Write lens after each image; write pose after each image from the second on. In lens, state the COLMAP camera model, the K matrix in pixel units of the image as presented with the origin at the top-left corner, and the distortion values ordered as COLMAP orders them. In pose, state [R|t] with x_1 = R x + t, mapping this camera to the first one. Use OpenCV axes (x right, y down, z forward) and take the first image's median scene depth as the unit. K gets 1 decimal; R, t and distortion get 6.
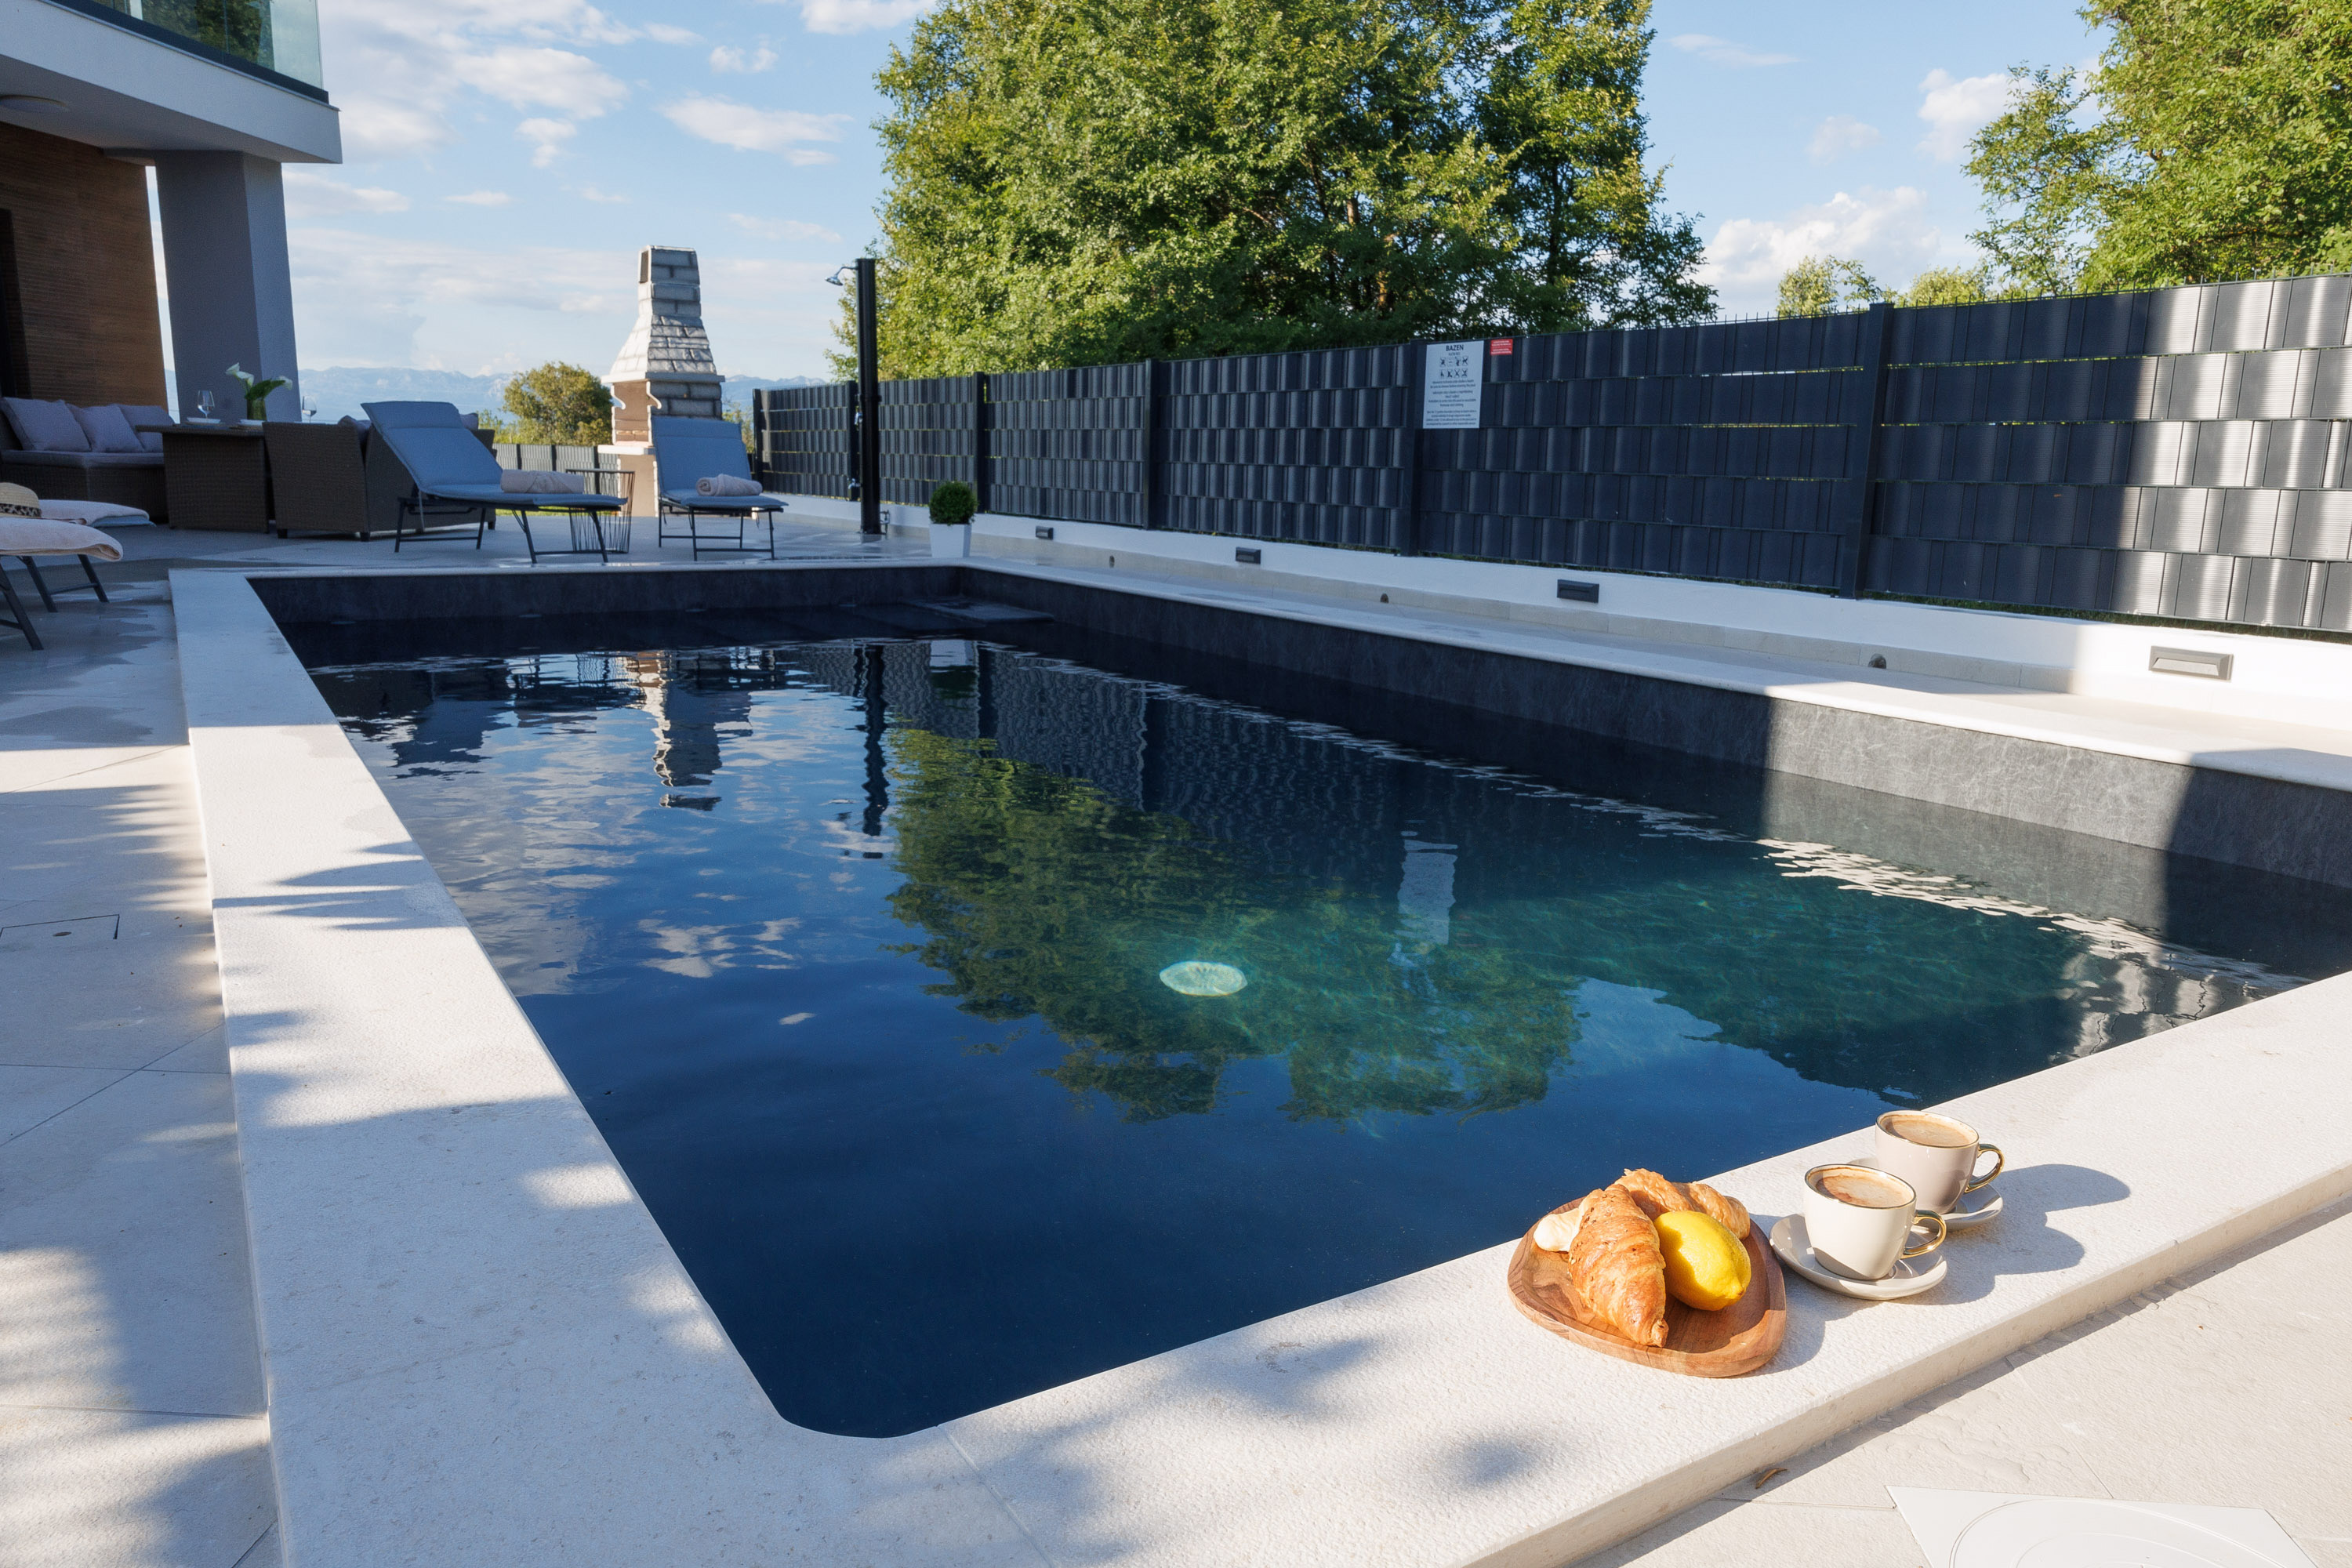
lens RADIAL K [[1626.7, 0, 1180.1], [0, 1626.7, 771.0], [0, 0, 1]] dist [0.008829, -0.005275]
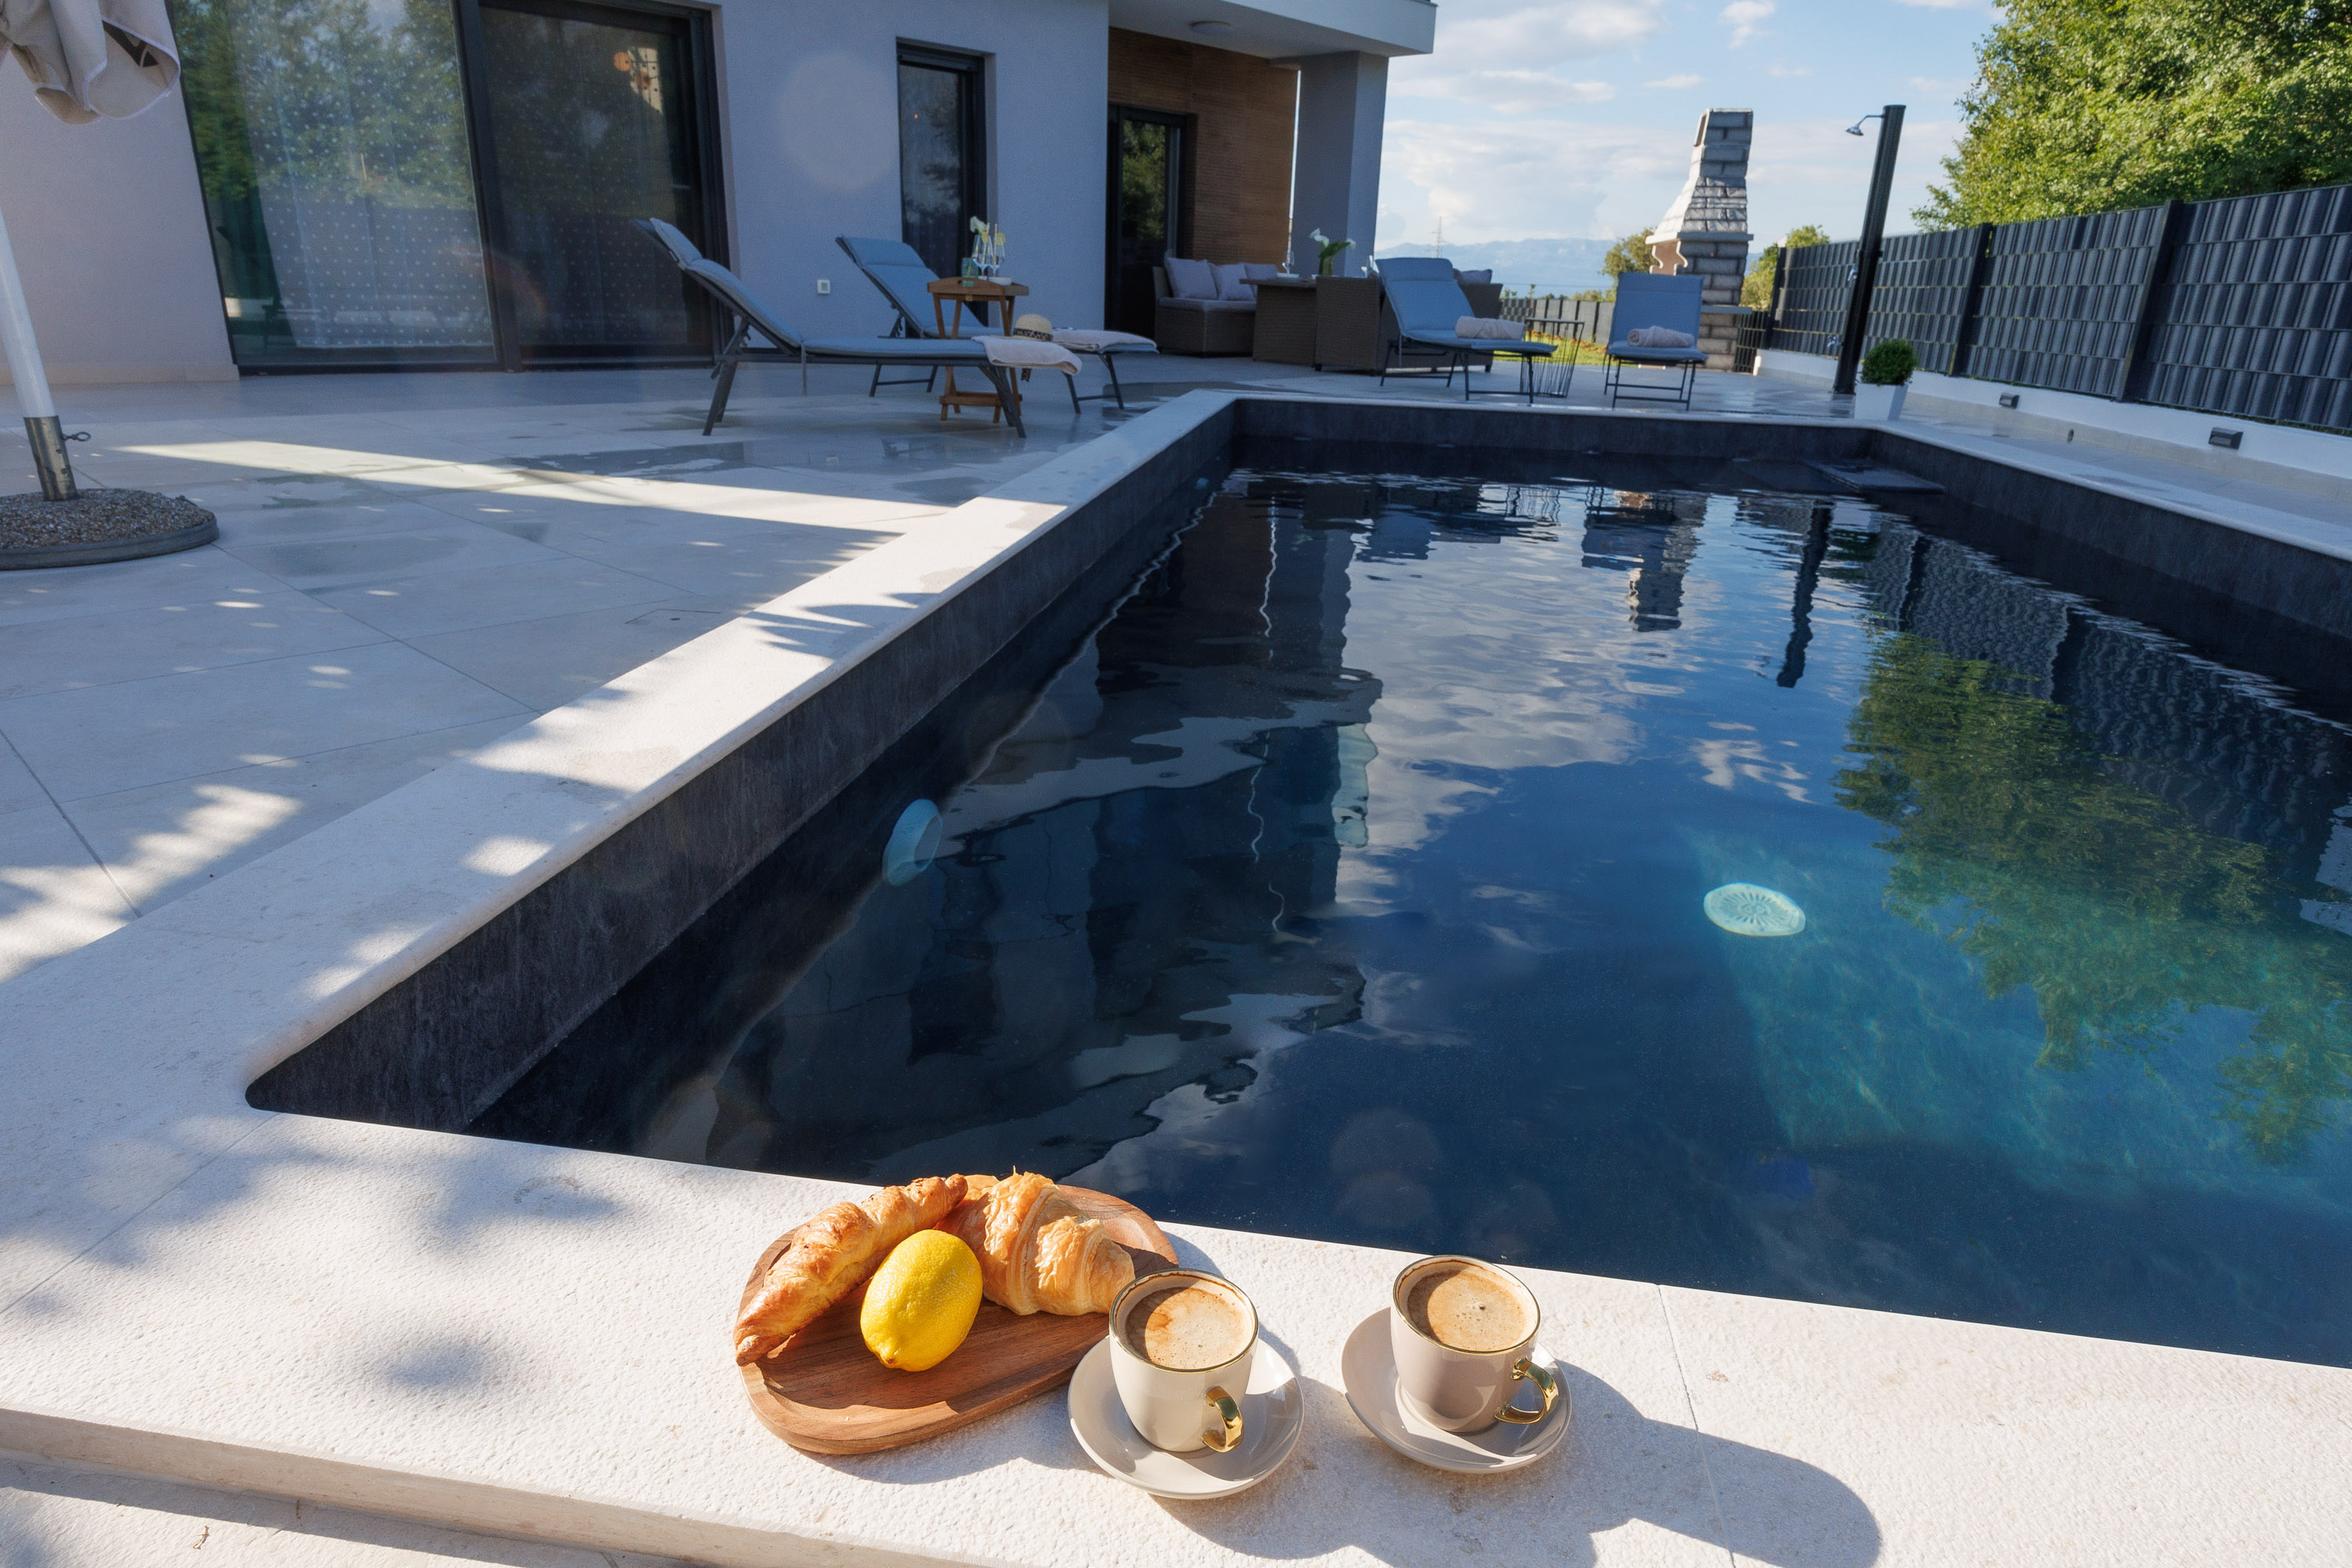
lens RADIAL K [[1402.3, 0, 1171.0], [0, 1402.3, 780.4], [0, 0, 1]] dist [-0.011784, 0.005051]
pose [[0.756609, 0.220503, -0.615566, 0.092909], [-0.140263, 0.974240, 0.176584, -0.008572], [0.638646, -0.047264, 0.768047, 0.070689]]
